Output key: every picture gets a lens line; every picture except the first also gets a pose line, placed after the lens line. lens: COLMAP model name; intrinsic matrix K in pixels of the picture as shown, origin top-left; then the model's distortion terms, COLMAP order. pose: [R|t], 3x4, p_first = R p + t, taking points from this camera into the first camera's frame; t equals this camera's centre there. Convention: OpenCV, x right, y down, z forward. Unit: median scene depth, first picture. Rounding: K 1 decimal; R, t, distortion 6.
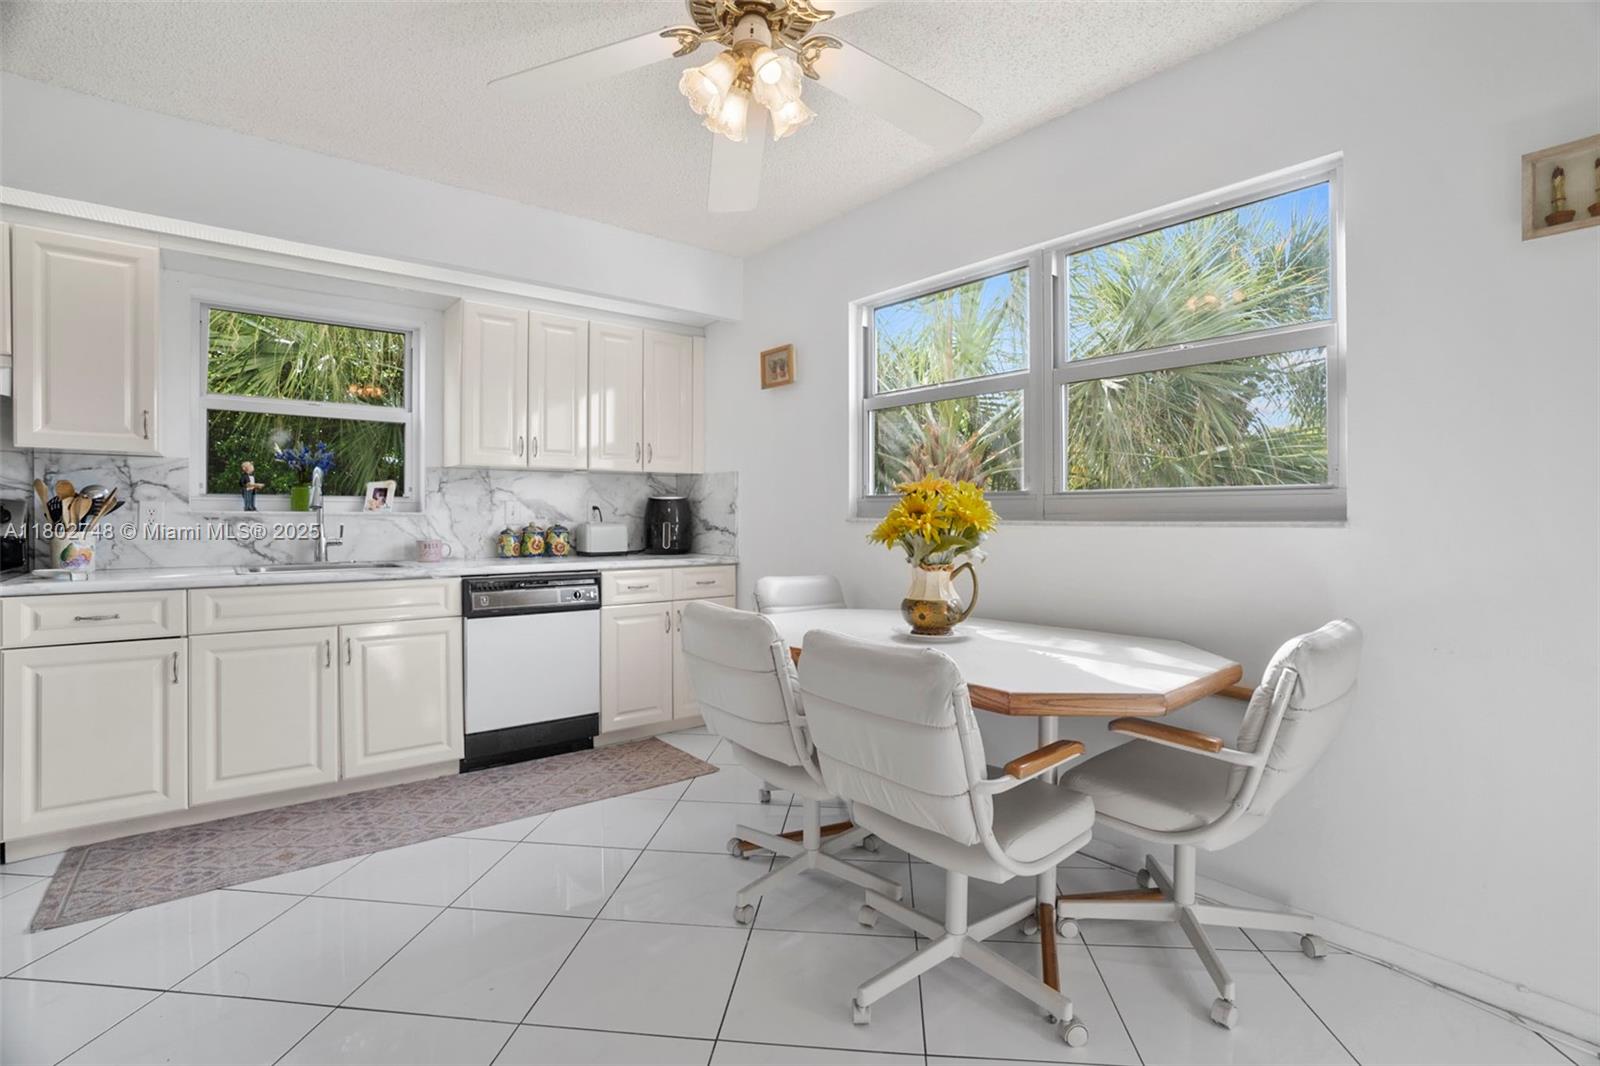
lens RADIAL K [[741.8, 0, 807.1], [0, 741.8, 523.1], [0, 0, 1]] dist [-0.058146, 0.019338]
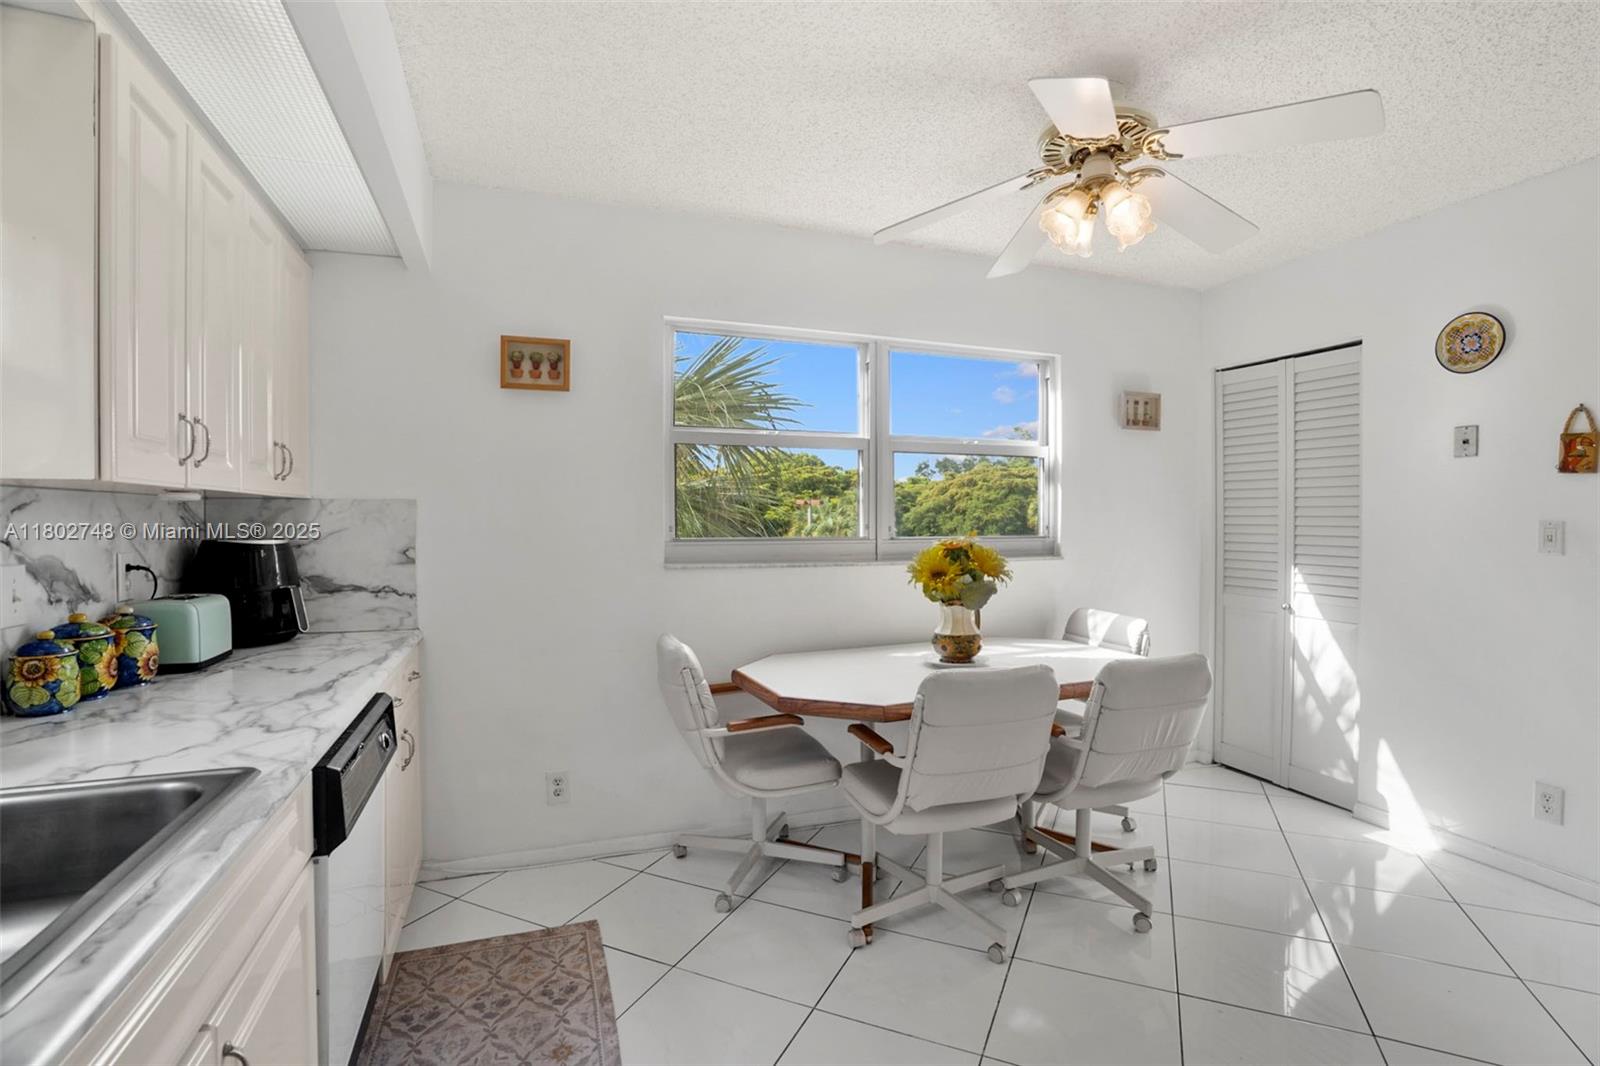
lens RADIAL K [[741.8, 0, 796.1], [0, 741.8, 527.1], [0, 0, 1]] dist [-0.058146, 0.019338]
pose [[0.329601, -0.009880, 0.944069, -0.947197], [0.014084, 0.999885, 0.005547, -0.070090], [-0.944015, 0.011468, 0.329702, 0.750980]]
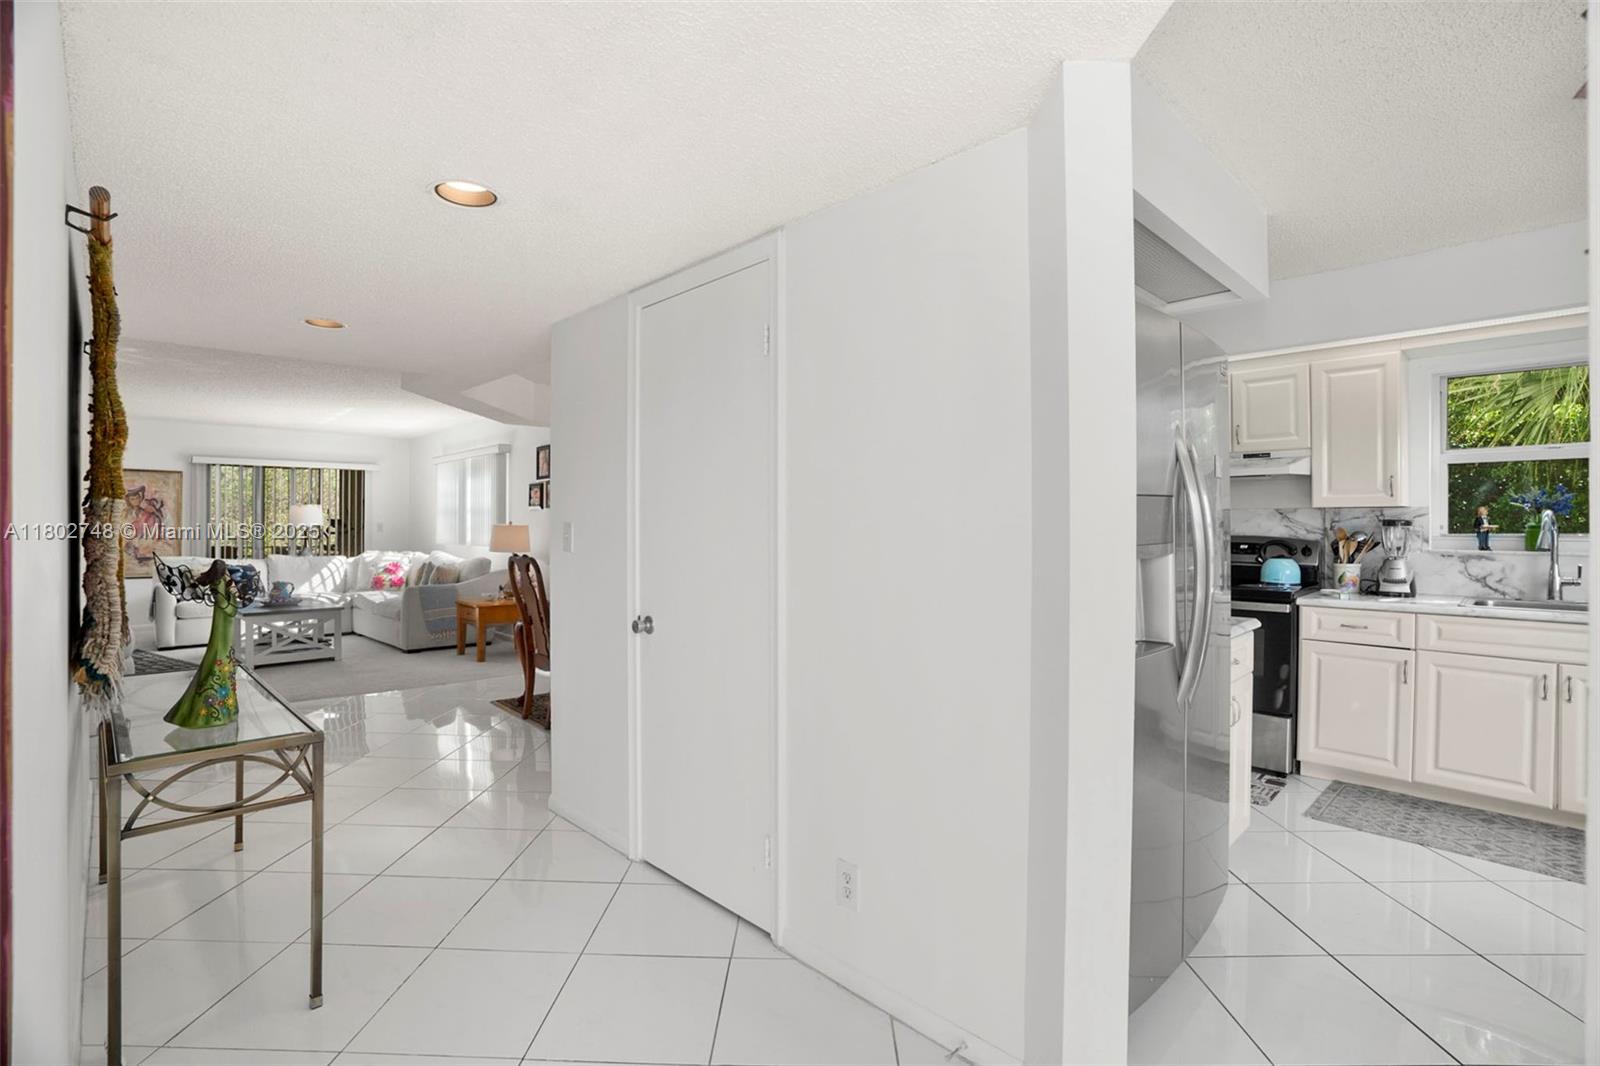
lens RADIAL K [[741.8, 0, 803.9], [0, 741.8, 526.2], [0, 0, 1]] dist [-0.058146, 0.019338]
pose [[0.080302, 0.000542, -0.996770, 0.344161], [-0.008369, 0.999965, -0.000130, -0.057127], [0.996735, 0.008352, 0.080304, -0.212057]]
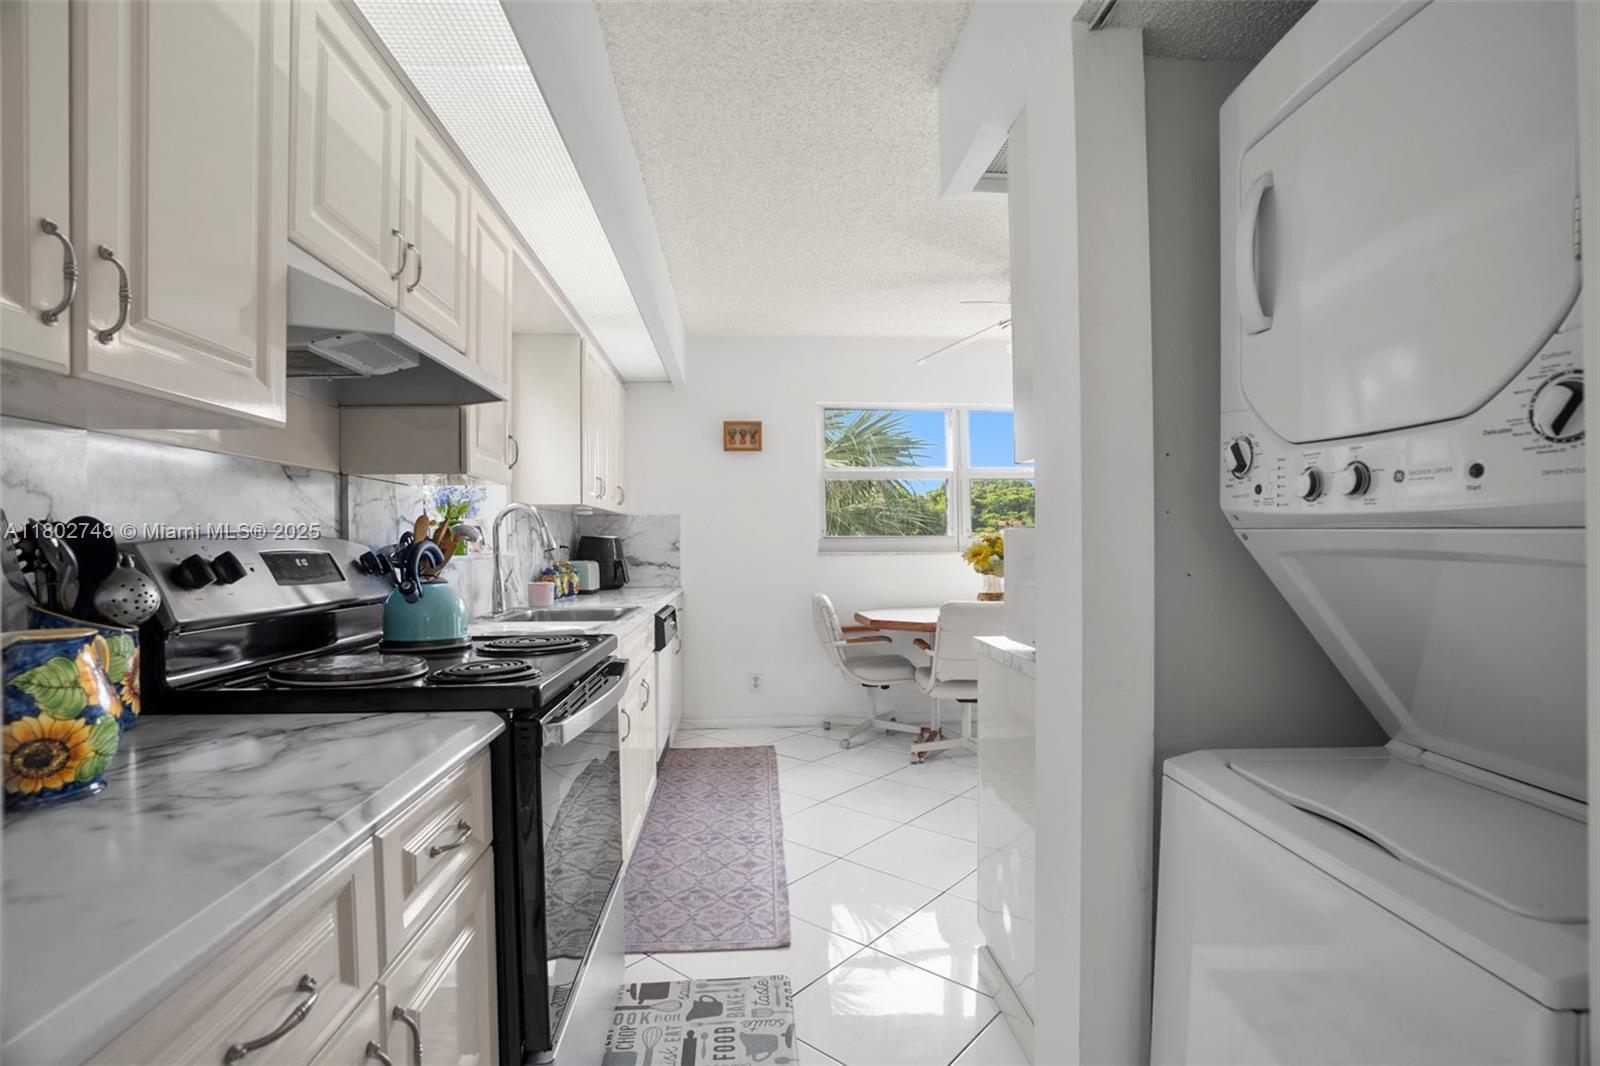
lens RADIAL K [[741.8, 0, 803.9], [0, 741.8, 548.9], [0, 0, 1]] dist [-0.058146, 0.019338]
pose [[0.573572, -0.009601, 0.819099, -1.508326], [0.020282, 0.999791, -0.002483, -0.013312], [-0.818904, 0.018037, 0.573647, 0.263310]]
